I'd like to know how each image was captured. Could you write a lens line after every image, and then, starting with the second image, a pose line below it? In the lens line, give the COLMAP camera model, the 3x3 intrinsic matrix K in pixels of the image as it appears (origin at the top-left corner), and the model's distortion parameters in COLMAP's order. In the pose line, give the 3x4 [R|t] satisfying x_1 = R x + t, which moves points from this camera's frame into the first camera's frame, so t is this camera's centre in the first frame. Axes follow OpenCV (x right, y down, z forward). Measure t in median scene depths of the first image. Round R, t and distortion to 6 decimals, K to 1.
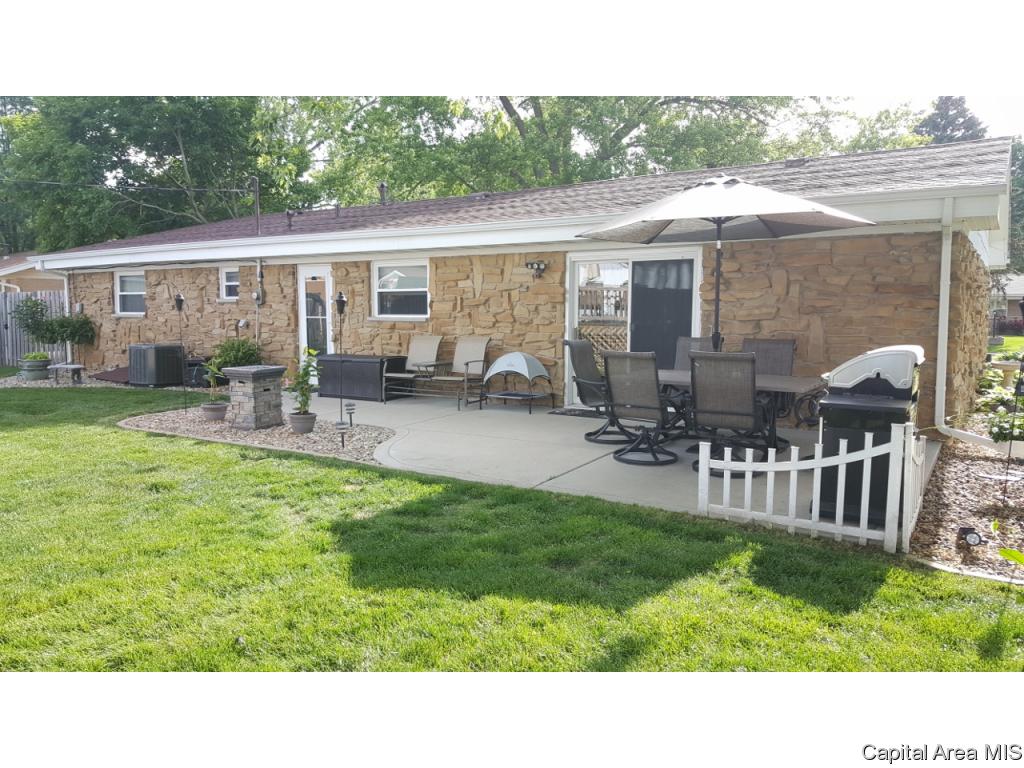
lens RADIAL K [[819.3, 0, 512.0], [0, 819.3, 384.0], [0, 0, 1]] dist [0.164393, -0.313083]
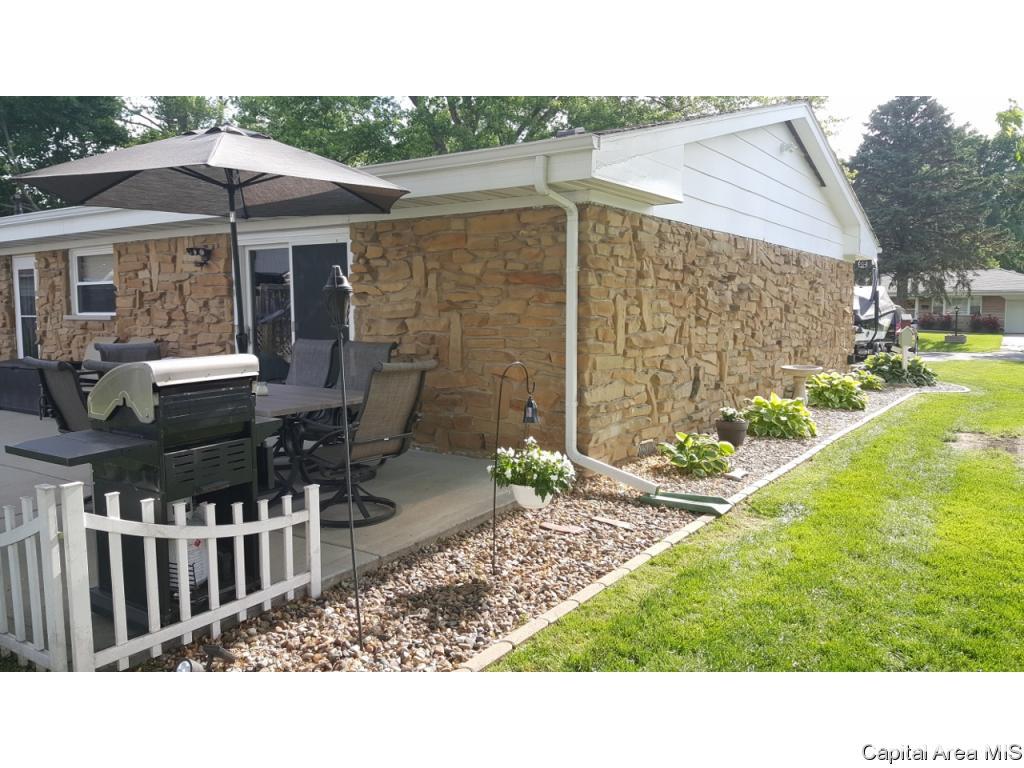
lens RADIAL K [[819.3, 0, 512.0], [0, 819.3, 384.0], [0, 0, 1]] dist [0.164393, -0.313083]
pose [[0.999901, -0.003266, -0.013720, 0.407180], [0.003272, 0.999995, 0.000395, -0.012845], [0.013719, -0.000439, 0.999906, 0.198703]]
